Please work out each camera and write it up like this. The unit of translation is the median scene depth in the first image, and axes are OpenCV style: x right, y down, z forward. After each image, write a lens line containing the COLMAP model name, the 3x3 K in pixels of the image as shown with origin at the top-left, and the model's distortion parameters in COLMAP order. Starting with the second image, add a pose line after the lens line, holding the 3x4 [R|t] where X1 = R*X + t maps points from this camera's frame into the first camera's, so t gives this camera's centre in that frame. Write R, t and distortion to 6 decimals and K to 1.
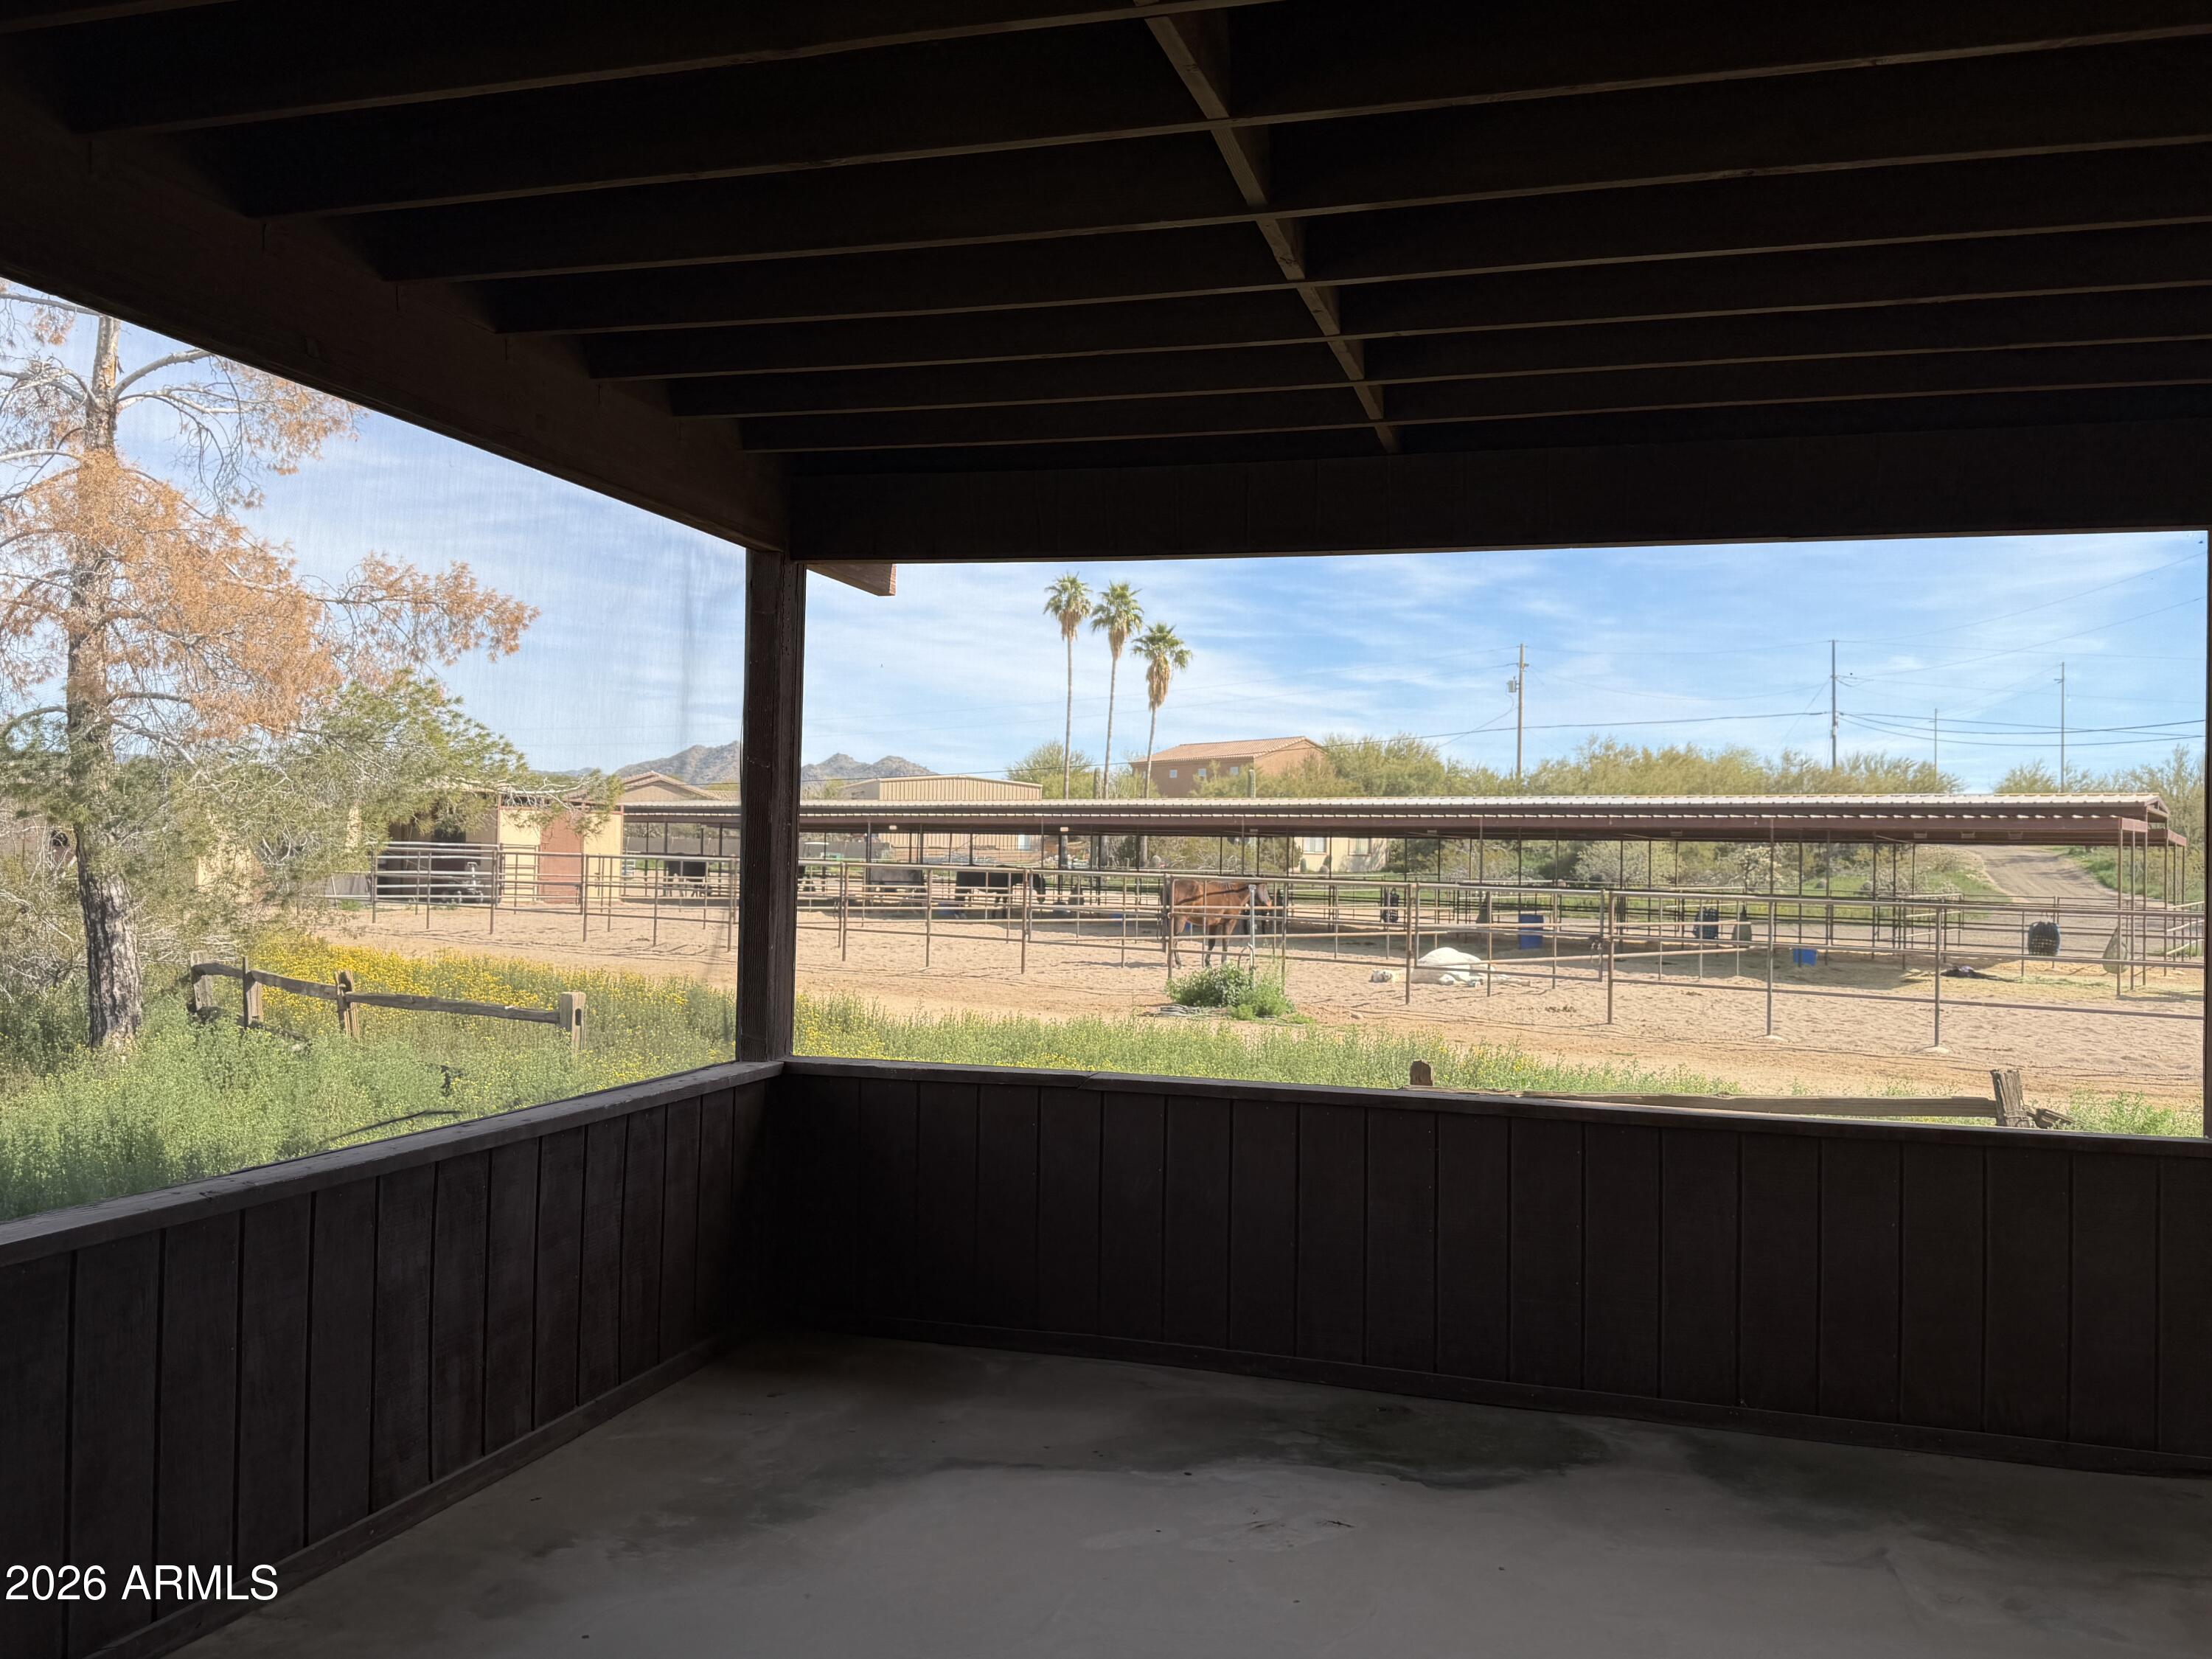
lens RADIAL K [[1785.3, 0, 1099.7], [0, 1785.3, 833.6], [0, 0, 1]] dist [0.010267, 0.000811]
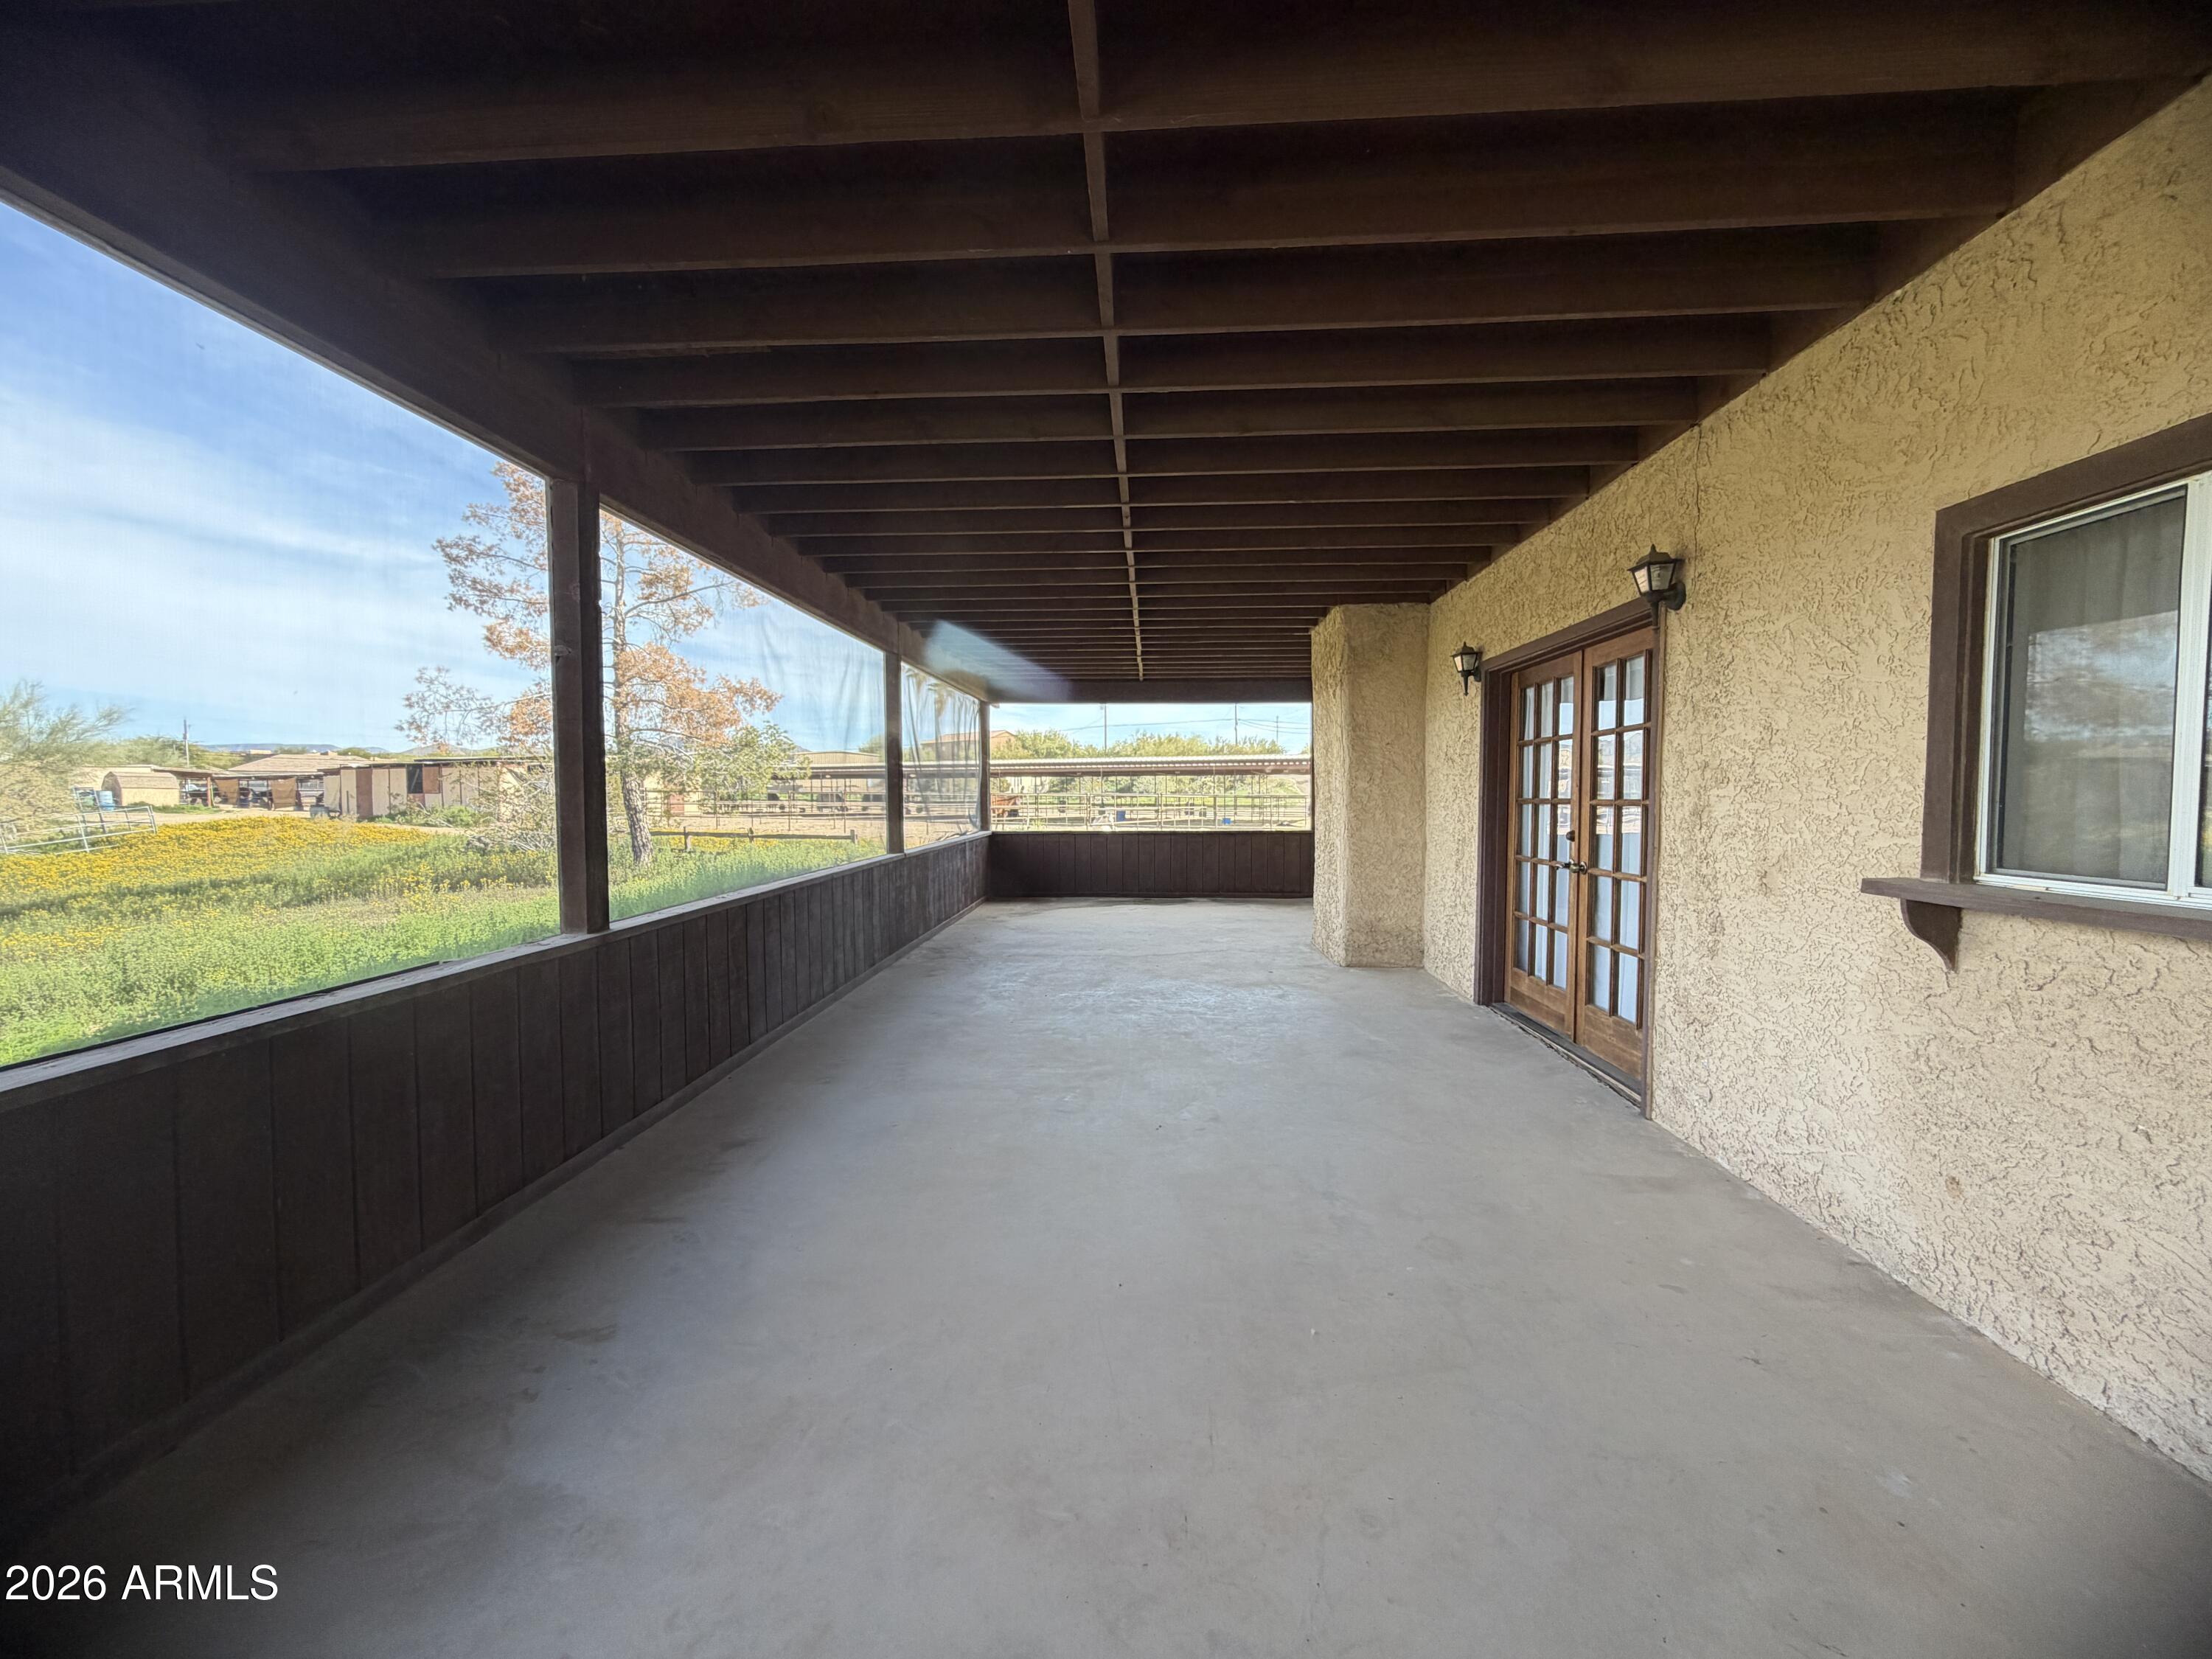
lens RADIAL K [[886.0, 0, 1097.6], [0, 886.0, 828.4], [0, 0, 1]] dist [-0.009340, -0.000642]
pose [[0.972544, -0.031704, 0.230548, -0.051722], [0.018109, 0.997983, 0.060849, 0.000505], [-0.232012, -0.055003, 0.971157, -0.124354]]
